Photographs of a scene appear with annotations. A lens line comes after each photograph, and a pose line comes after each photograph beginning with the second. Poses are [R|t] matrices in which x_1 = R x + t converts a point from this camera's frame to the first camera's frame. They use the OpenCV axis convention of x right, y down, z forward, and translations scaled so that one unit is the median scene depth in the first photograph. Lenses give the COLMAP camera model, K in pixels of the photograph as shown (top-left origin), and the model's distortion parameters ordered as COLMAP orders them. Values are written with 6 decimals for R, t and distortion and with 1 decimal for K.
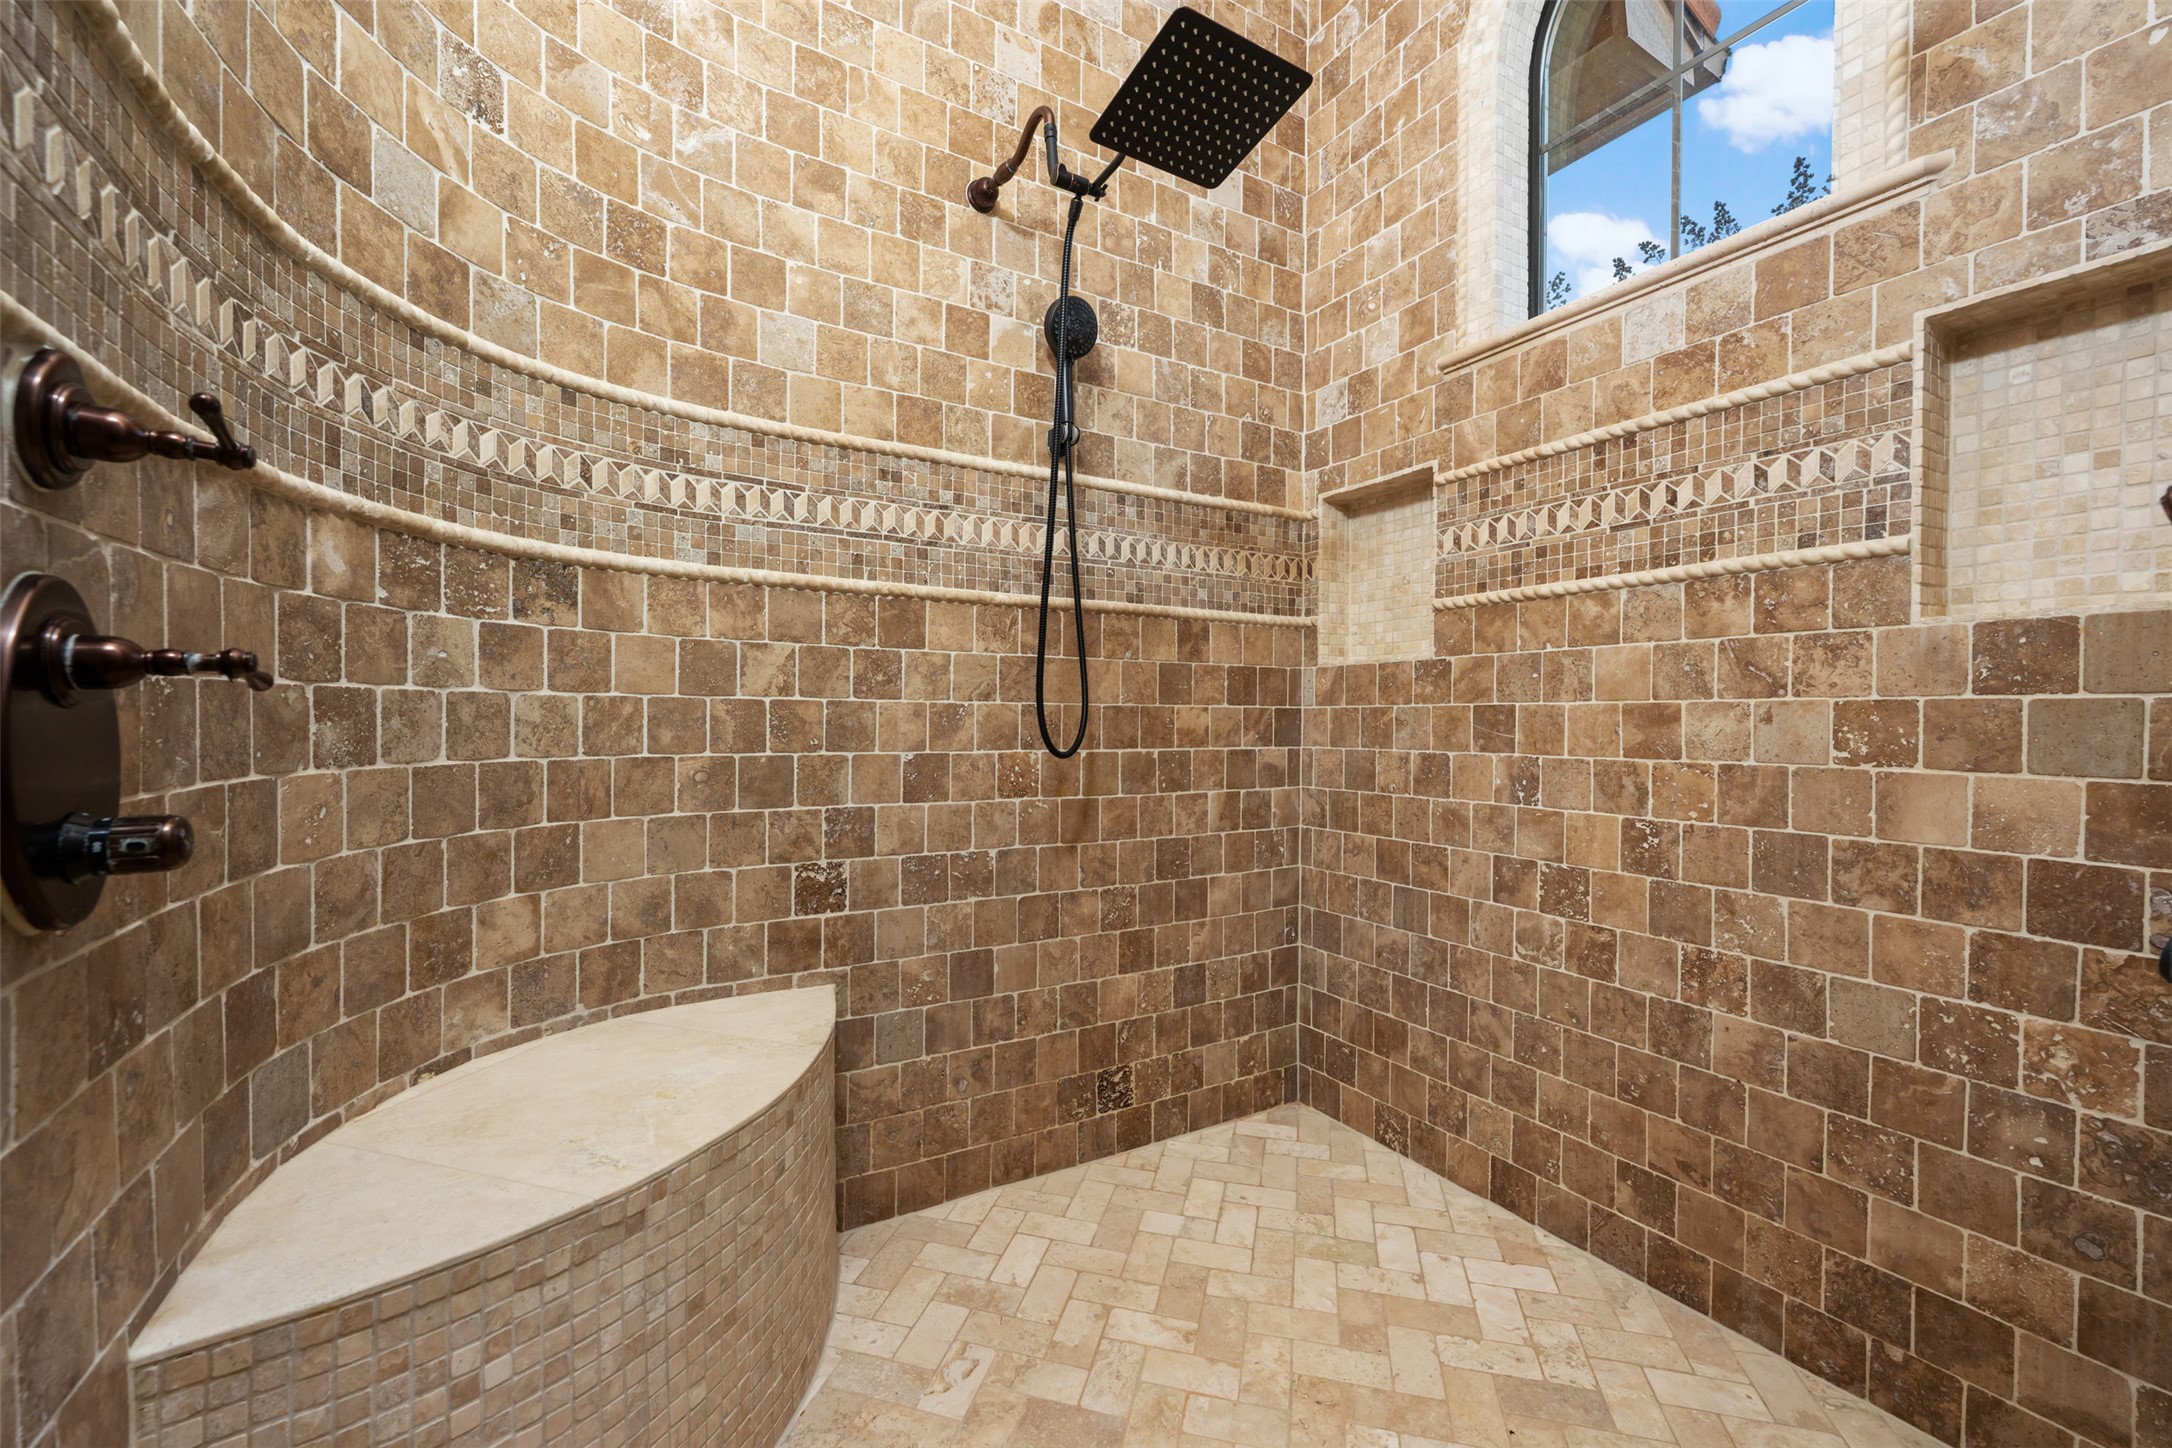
lens RADIAL K [[900.2, 0, 1091.3], [0, 900.2, 722.7], [0, 0, 1]] dist [-0.002197, 0.000086]
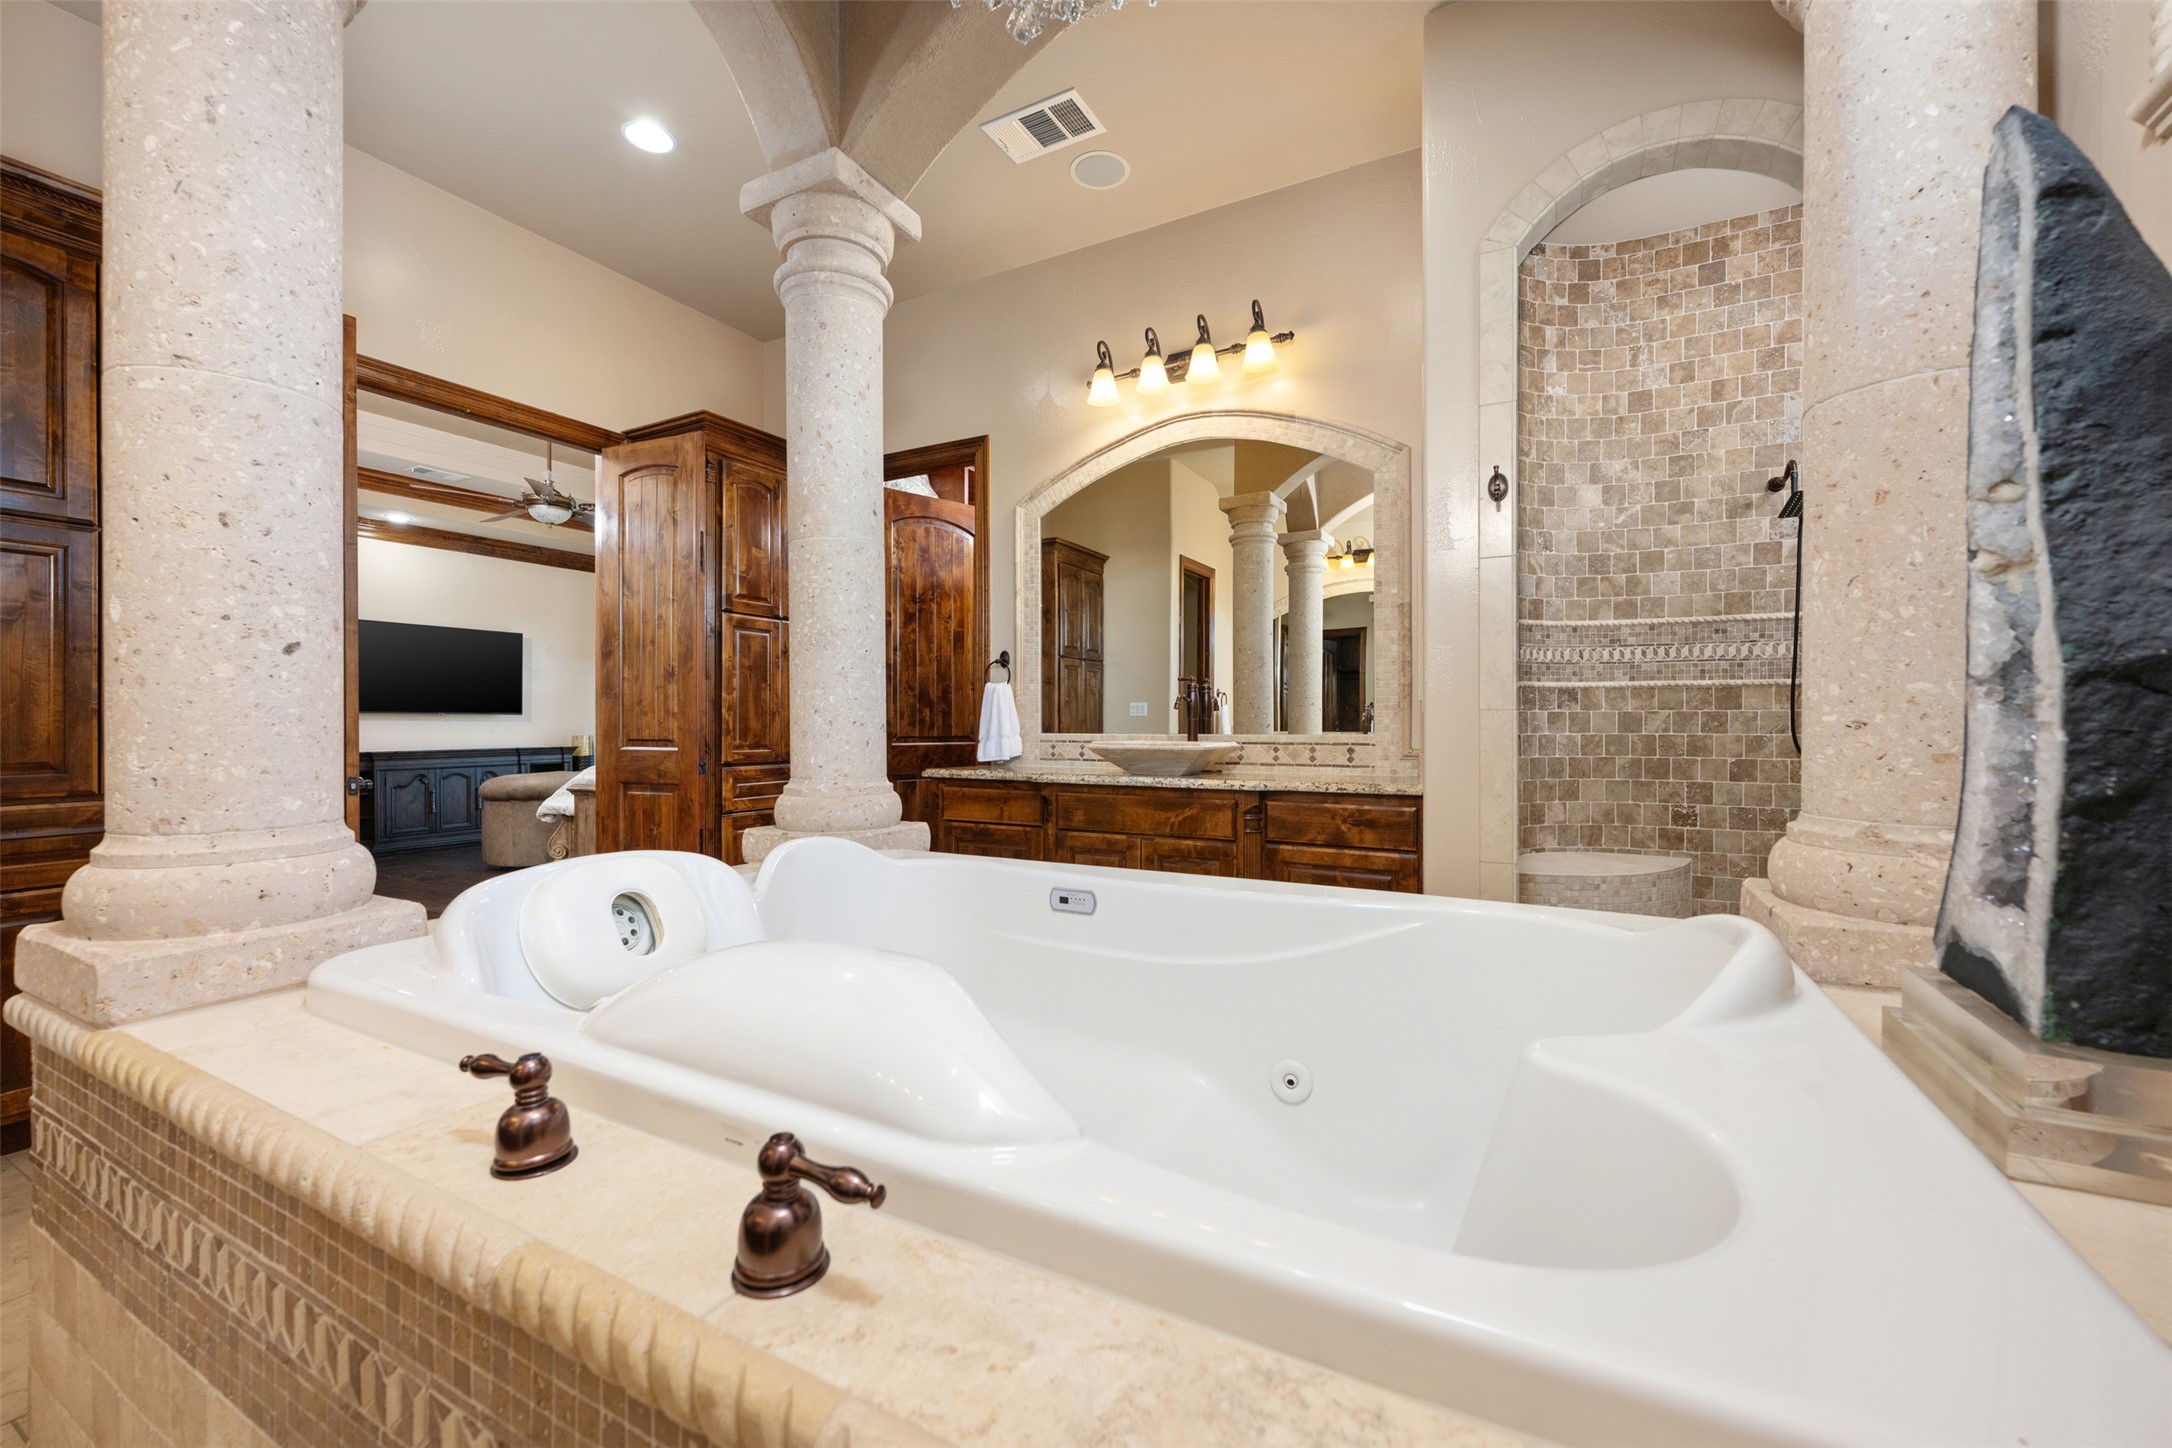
lens RADIAL K [[858.7, 0, 1091.3], [0, 858.7, 722.7], [0, 0, 1]] dist [-0.000795, 0.000160]
pose [[0.515102, -0.009966, -0.857071, 0.837415], [0.001668, 0.999942, -0.010625, -0.035619], [0.857127, 0.004043, 0.515089, -1.496548]]
